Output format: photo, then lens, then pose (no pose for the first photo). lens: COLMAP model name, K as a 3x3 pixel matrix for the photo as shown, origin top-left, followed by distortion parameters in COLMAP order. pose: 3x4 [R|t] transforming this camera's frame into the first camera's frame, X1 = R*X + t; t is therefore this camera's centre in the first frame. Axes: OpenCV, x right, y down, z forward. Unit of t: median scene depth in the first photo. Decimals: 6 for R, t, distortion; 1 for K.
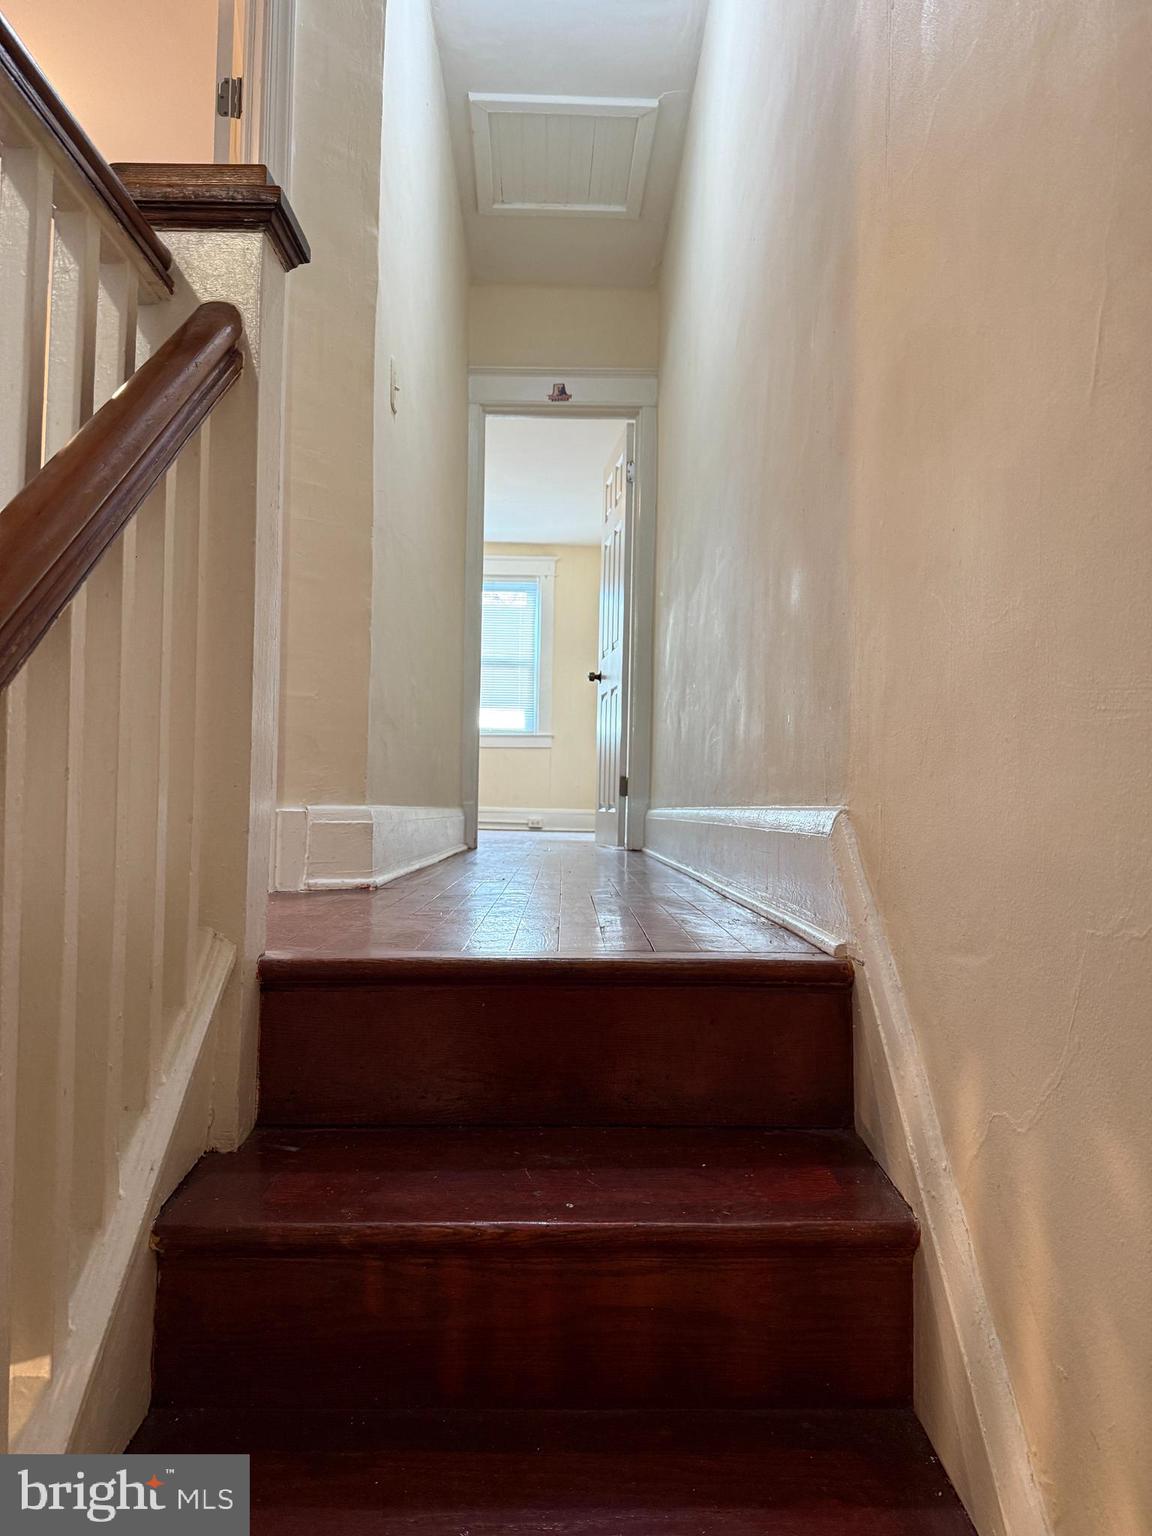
lens RADIAL K [[1090.5, 0, 576.0], [0, 1090.5, 768.0], [0, 0, 1]] dist [-0.003922, -0.000554]
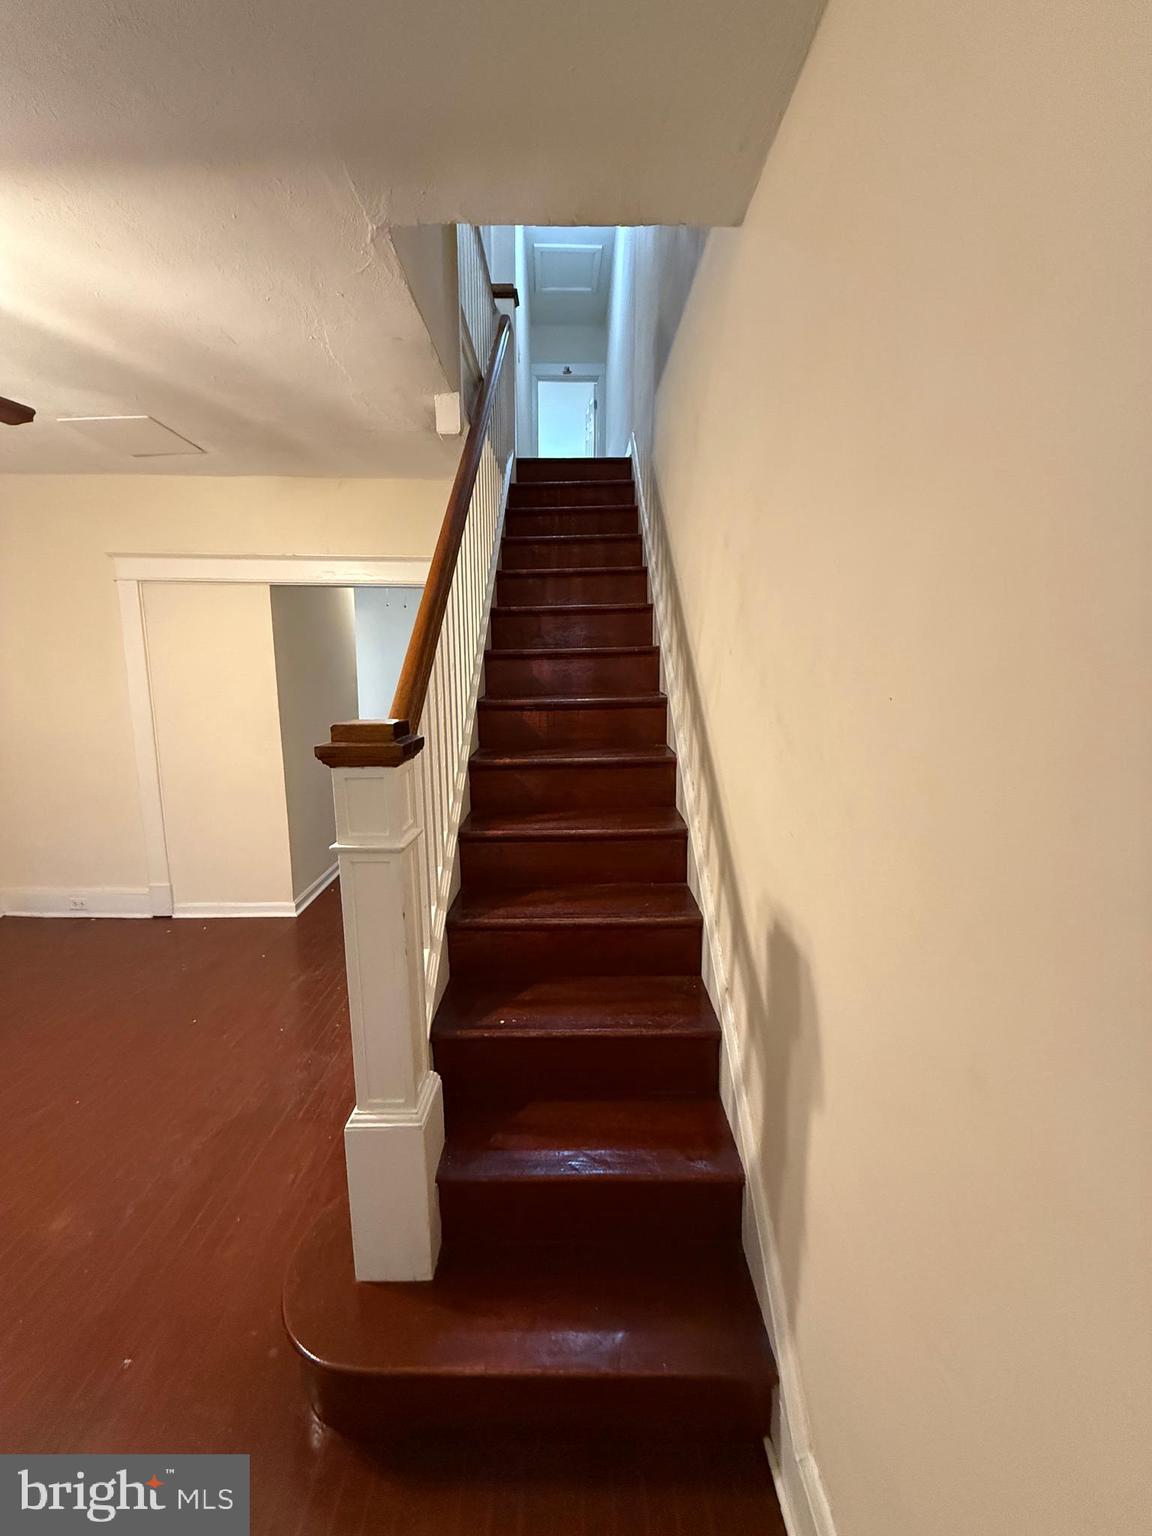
lens RADIAL K [[610.0, 0, 575.4], [0, 610.0, 762.6], [0, 0, 1]] dist [0.000455, -0.000524]
pose [[0.999762, -0.021745, 0.001869, -0.017970], [0.021007, 0.981958, 0.187930, 0.290054], [-0.005921, -0.187846, 0.982181, -0.578065]]
